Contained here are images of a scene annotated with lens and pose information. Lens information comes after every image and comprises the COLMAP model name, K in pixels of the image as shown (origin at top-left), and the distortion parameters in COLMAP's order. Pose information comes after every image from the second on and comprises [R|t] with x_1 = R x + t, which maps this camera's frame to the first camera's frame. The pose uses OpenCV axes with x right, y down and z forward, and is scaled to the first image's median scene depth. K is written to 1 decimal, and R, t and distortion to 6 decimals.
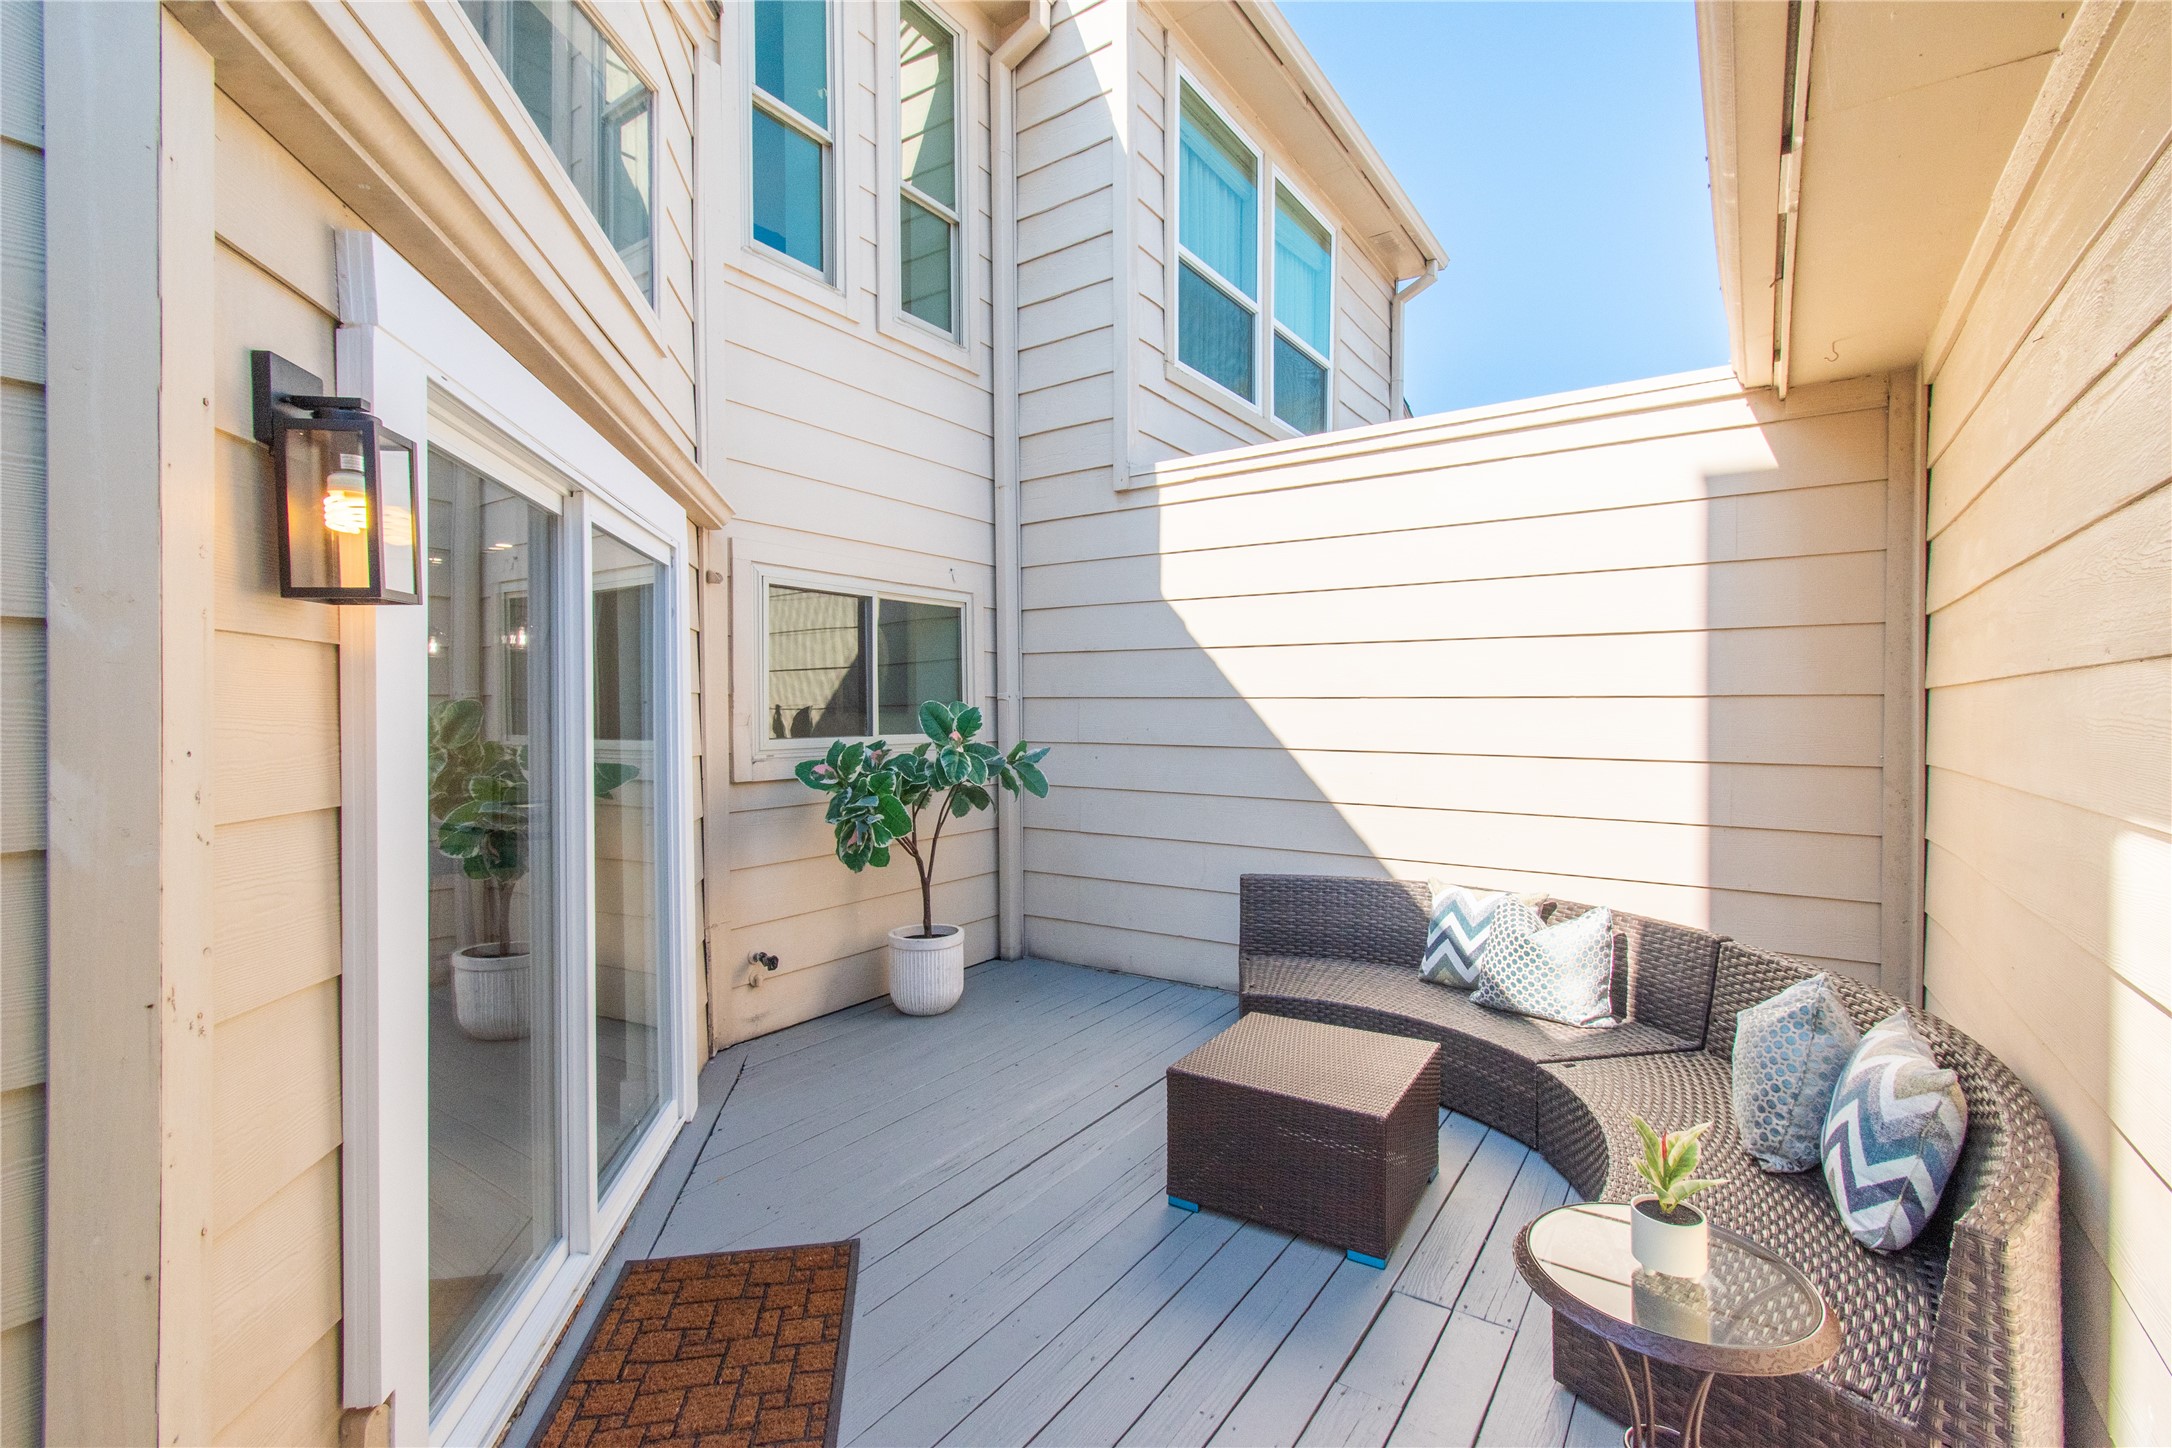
lens RADIAL K [[964.0, 0, 1059.0], [0, 964.0, 705.9], [0, 0, 1]] dist [-0.001131, -0.000733]
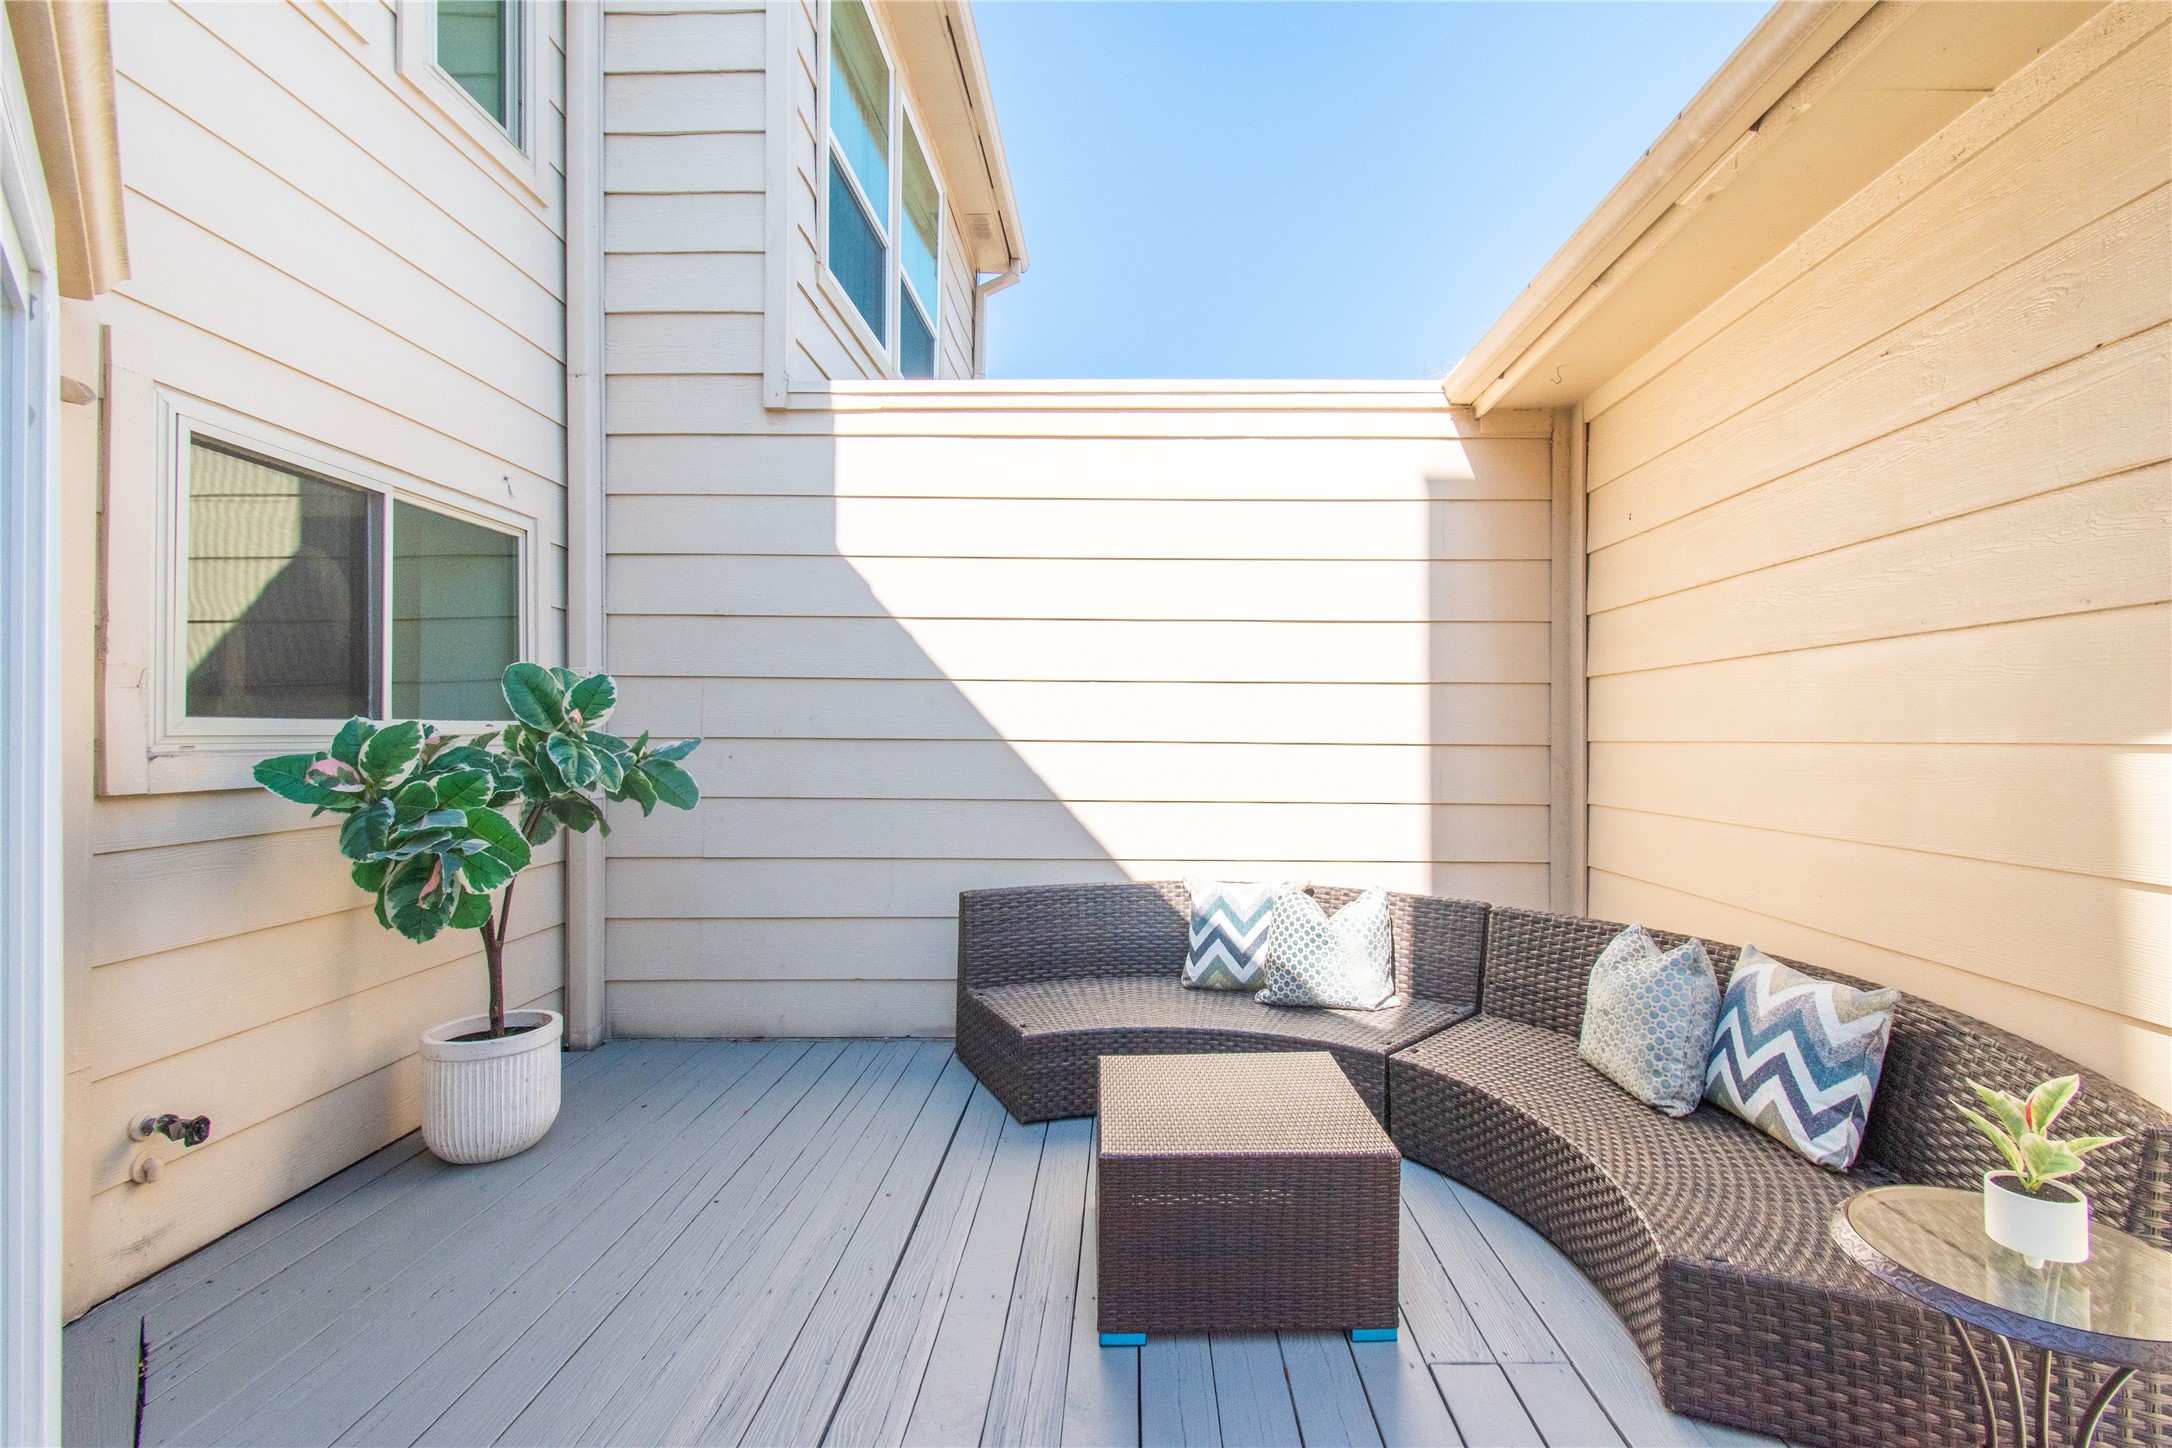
lens RADIAL K [[980.9, 0, 1118.1], [0, 980.9, 714.9], [0, 0, 1]] dist [0.000184, -0.000615]
pose [[0.817401, 0.017360, 0.575808, -0.195330], [-0.008891, 0.999807, -0.017522, 0.039849], [-0.576001, 0.009203, 0.817397, 0.254039]]
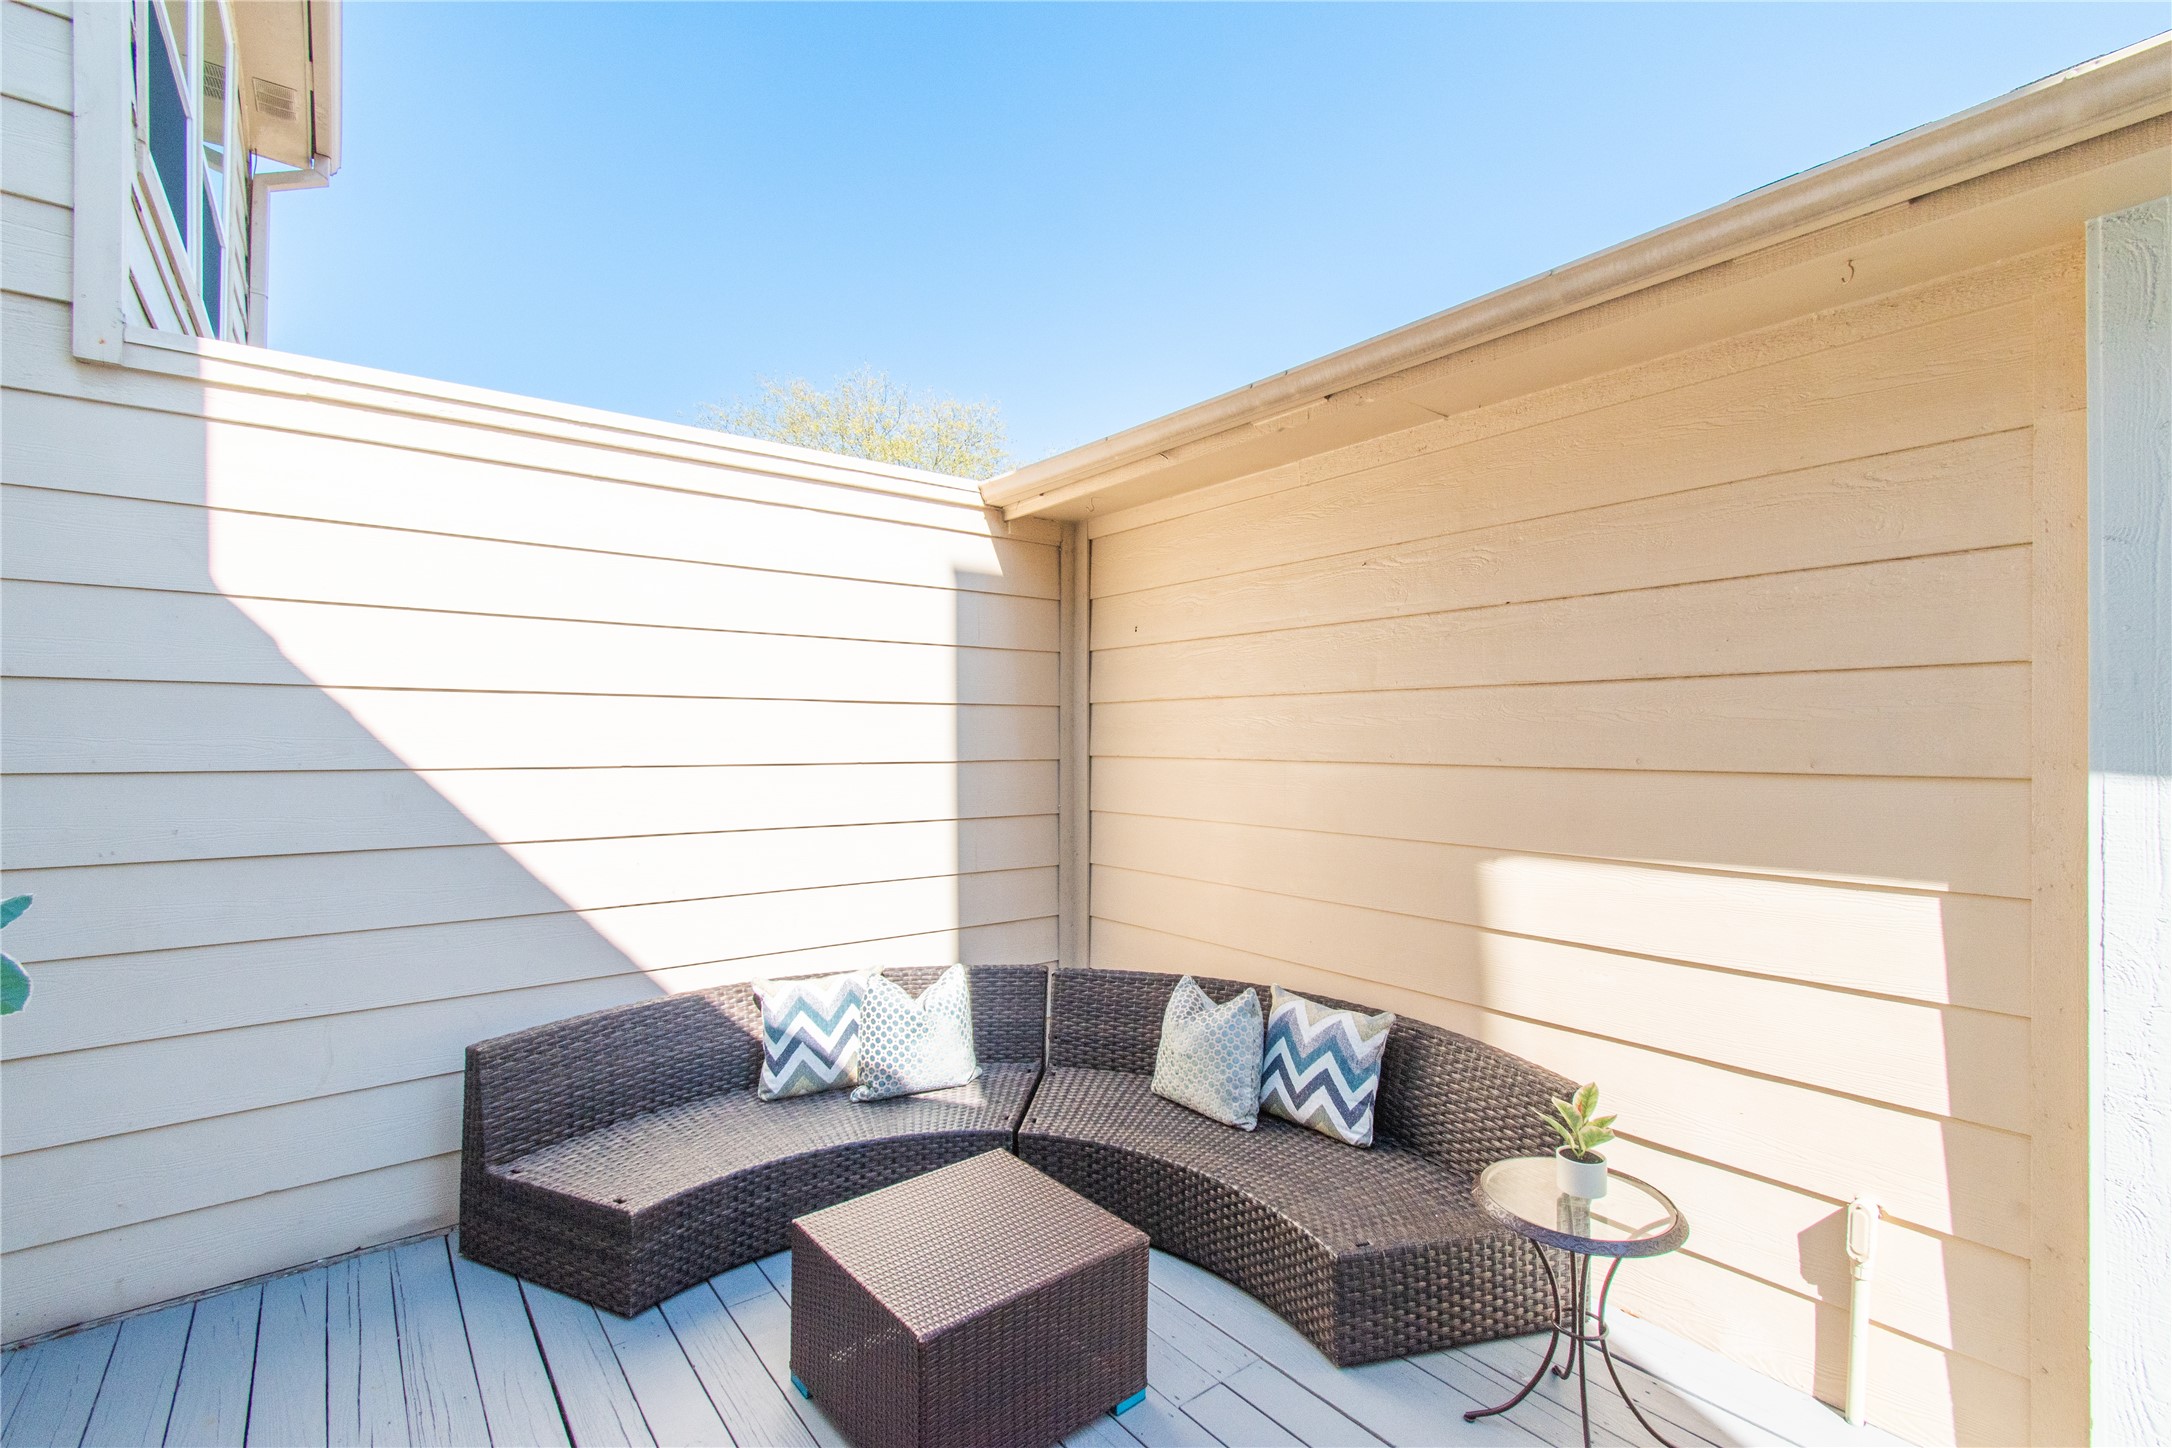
lens RADIAL K [[979.6, 0, 1091.8], [0, 979.6, 722.9], [0, 0, 1]] dist [0.001609, -0.000407]
pose [[0.280546, 0.009907, 0.959790, -0.343532], [-0.003145, 0.999951, -0.009403, -0.038857], [-0.959836, -0.000380, 0.280563, 0.439291]]
